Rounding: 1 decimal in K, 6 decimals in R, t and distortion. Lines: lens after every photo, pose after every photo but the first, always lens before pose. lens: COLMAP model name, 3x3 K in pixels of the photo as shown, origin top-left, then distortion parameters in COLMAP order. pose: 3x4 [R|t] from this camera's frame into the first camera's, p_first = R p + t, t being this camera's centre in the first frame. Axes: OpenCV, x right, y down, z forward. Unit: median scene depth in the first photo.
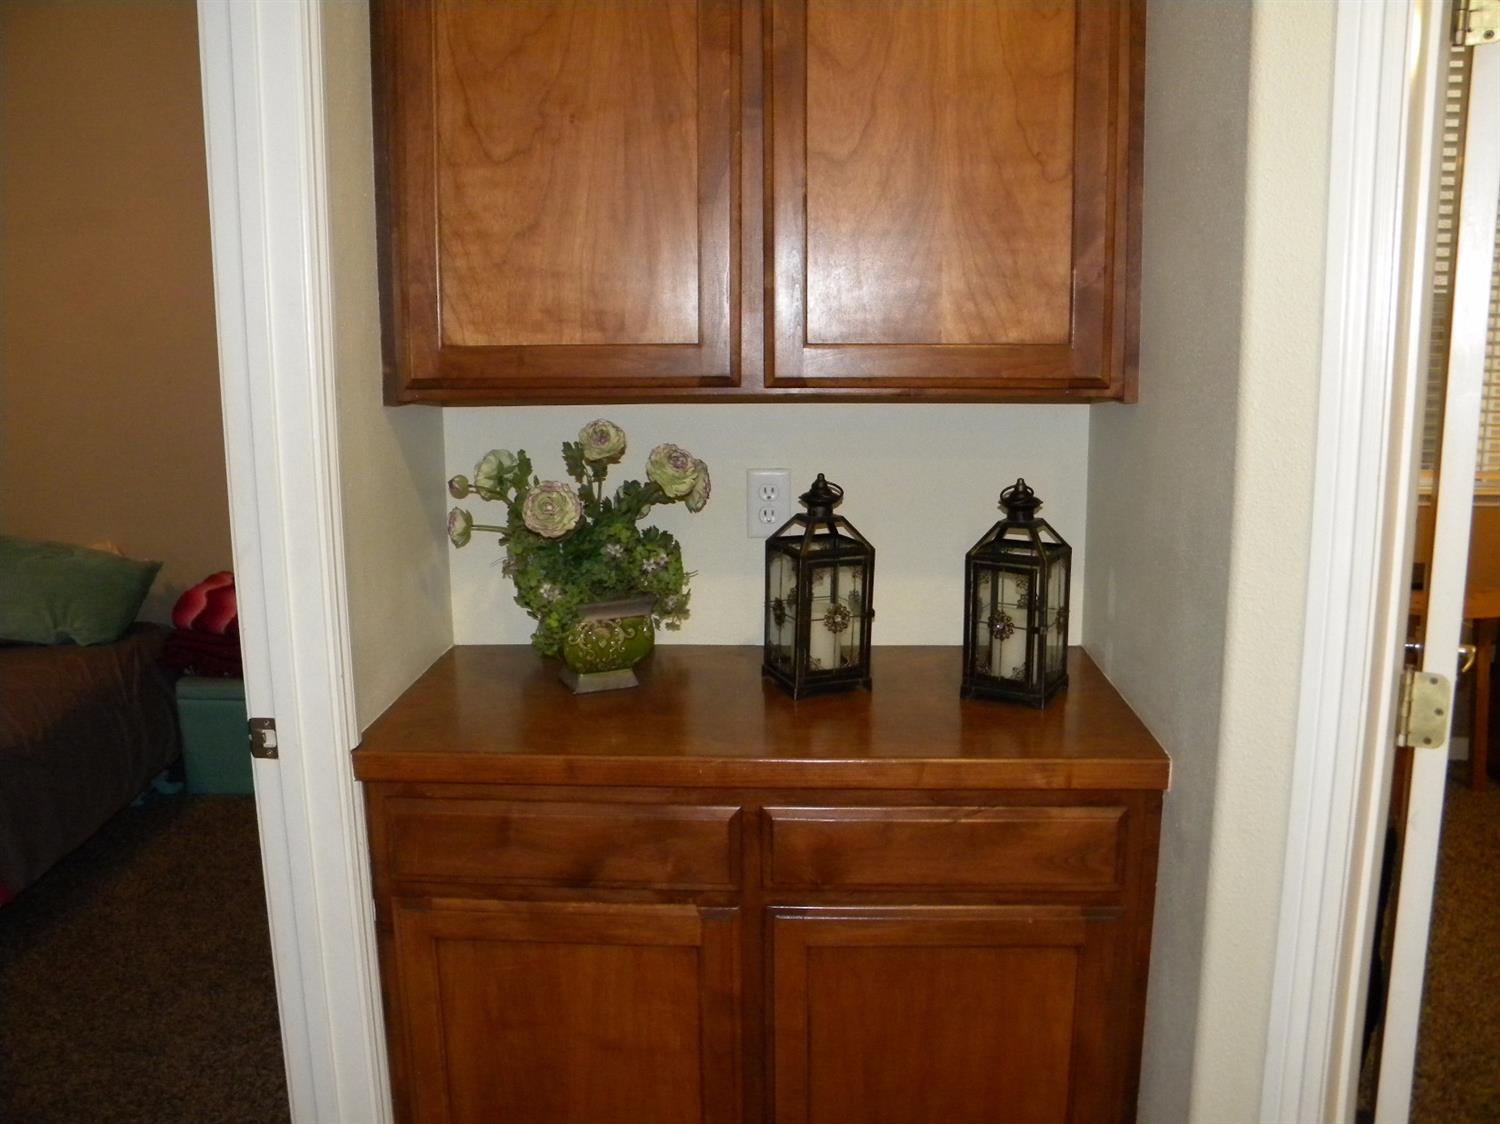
lens RADIAL K [[1268.0, 0, 736.8], [0, 1268.0, 556.8], [0, 0, 1]] dist [-0.177554, 0.143505]
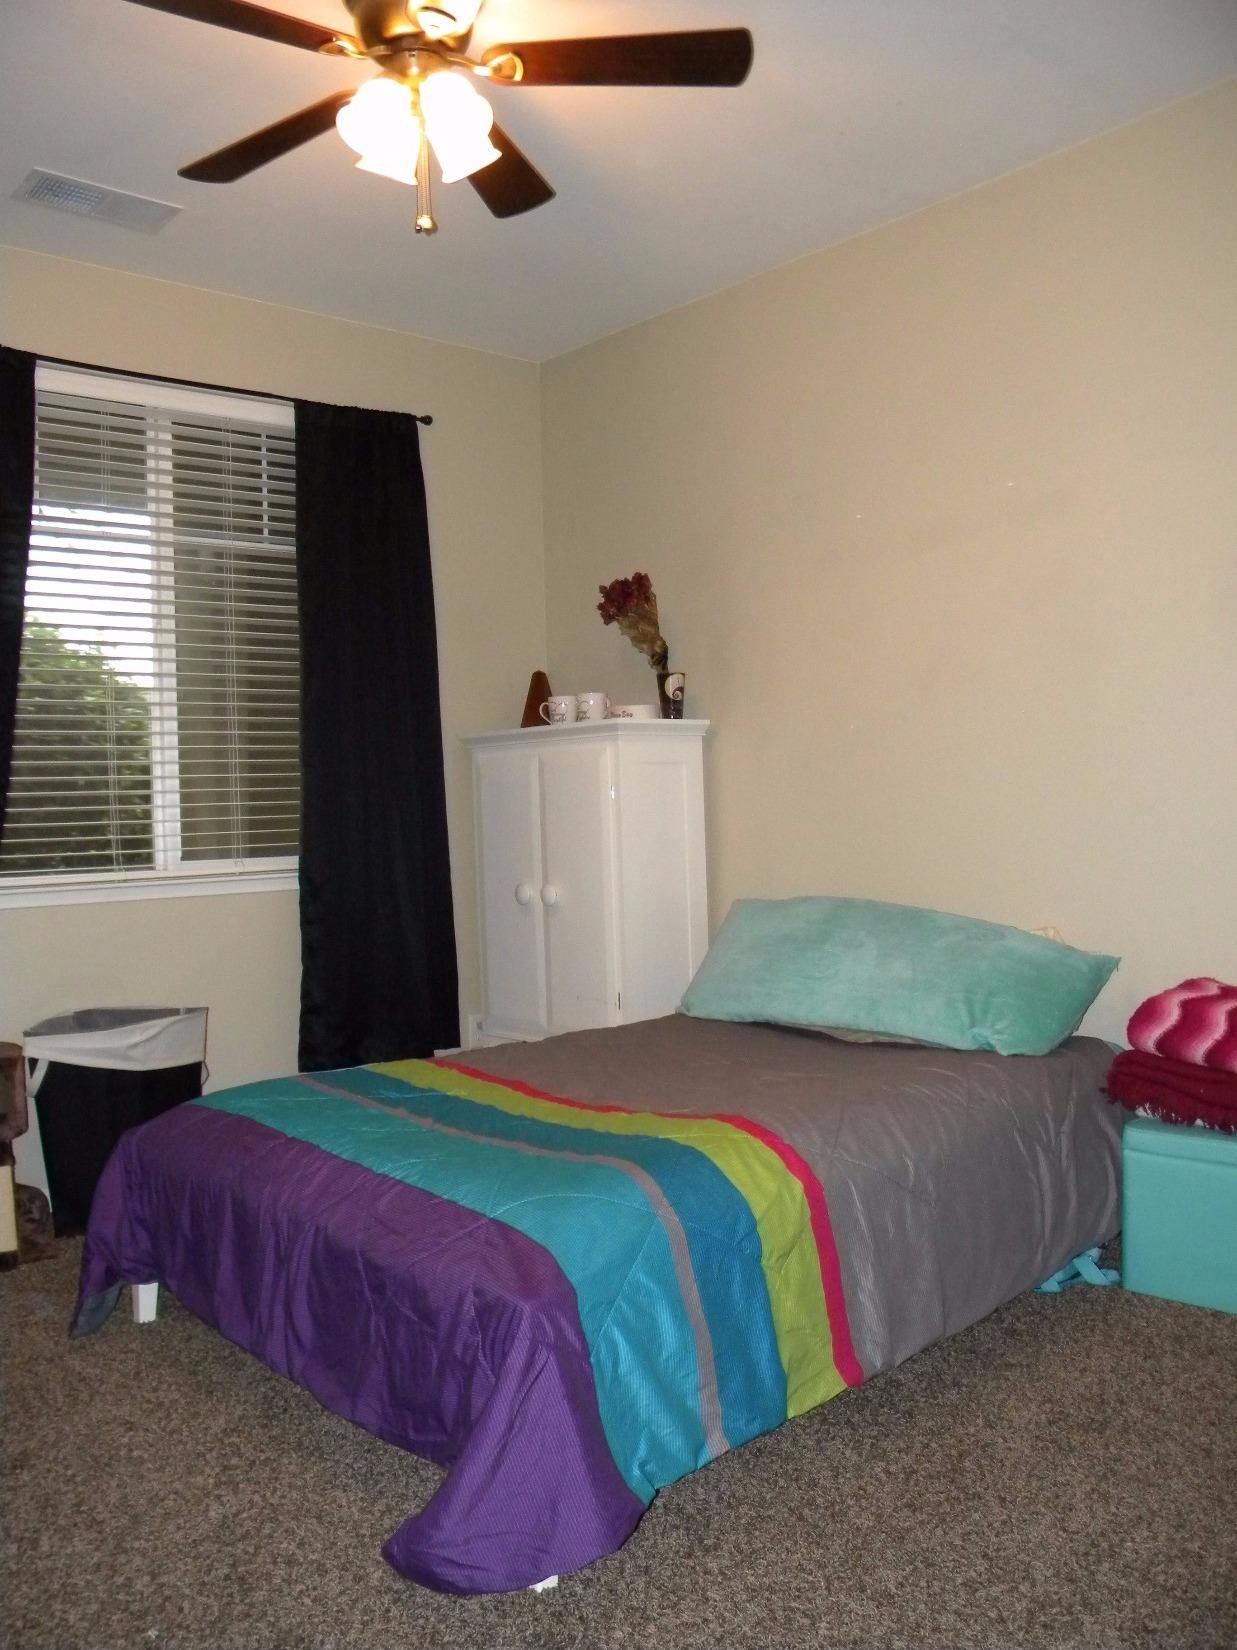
lens RADIAL K [[1394.8, 0, 611.5], [0, 1394.8, 835.6], [0, 0, 1]] dist [-0.177554, 0.143505]
pose [[0.706272, 0.007826, -0.707898, -0.135748], [-0.121293, 0.986491, -0.110109, 0.067692], [0.697473, 0.163630, 0.697680, 0.266087]]
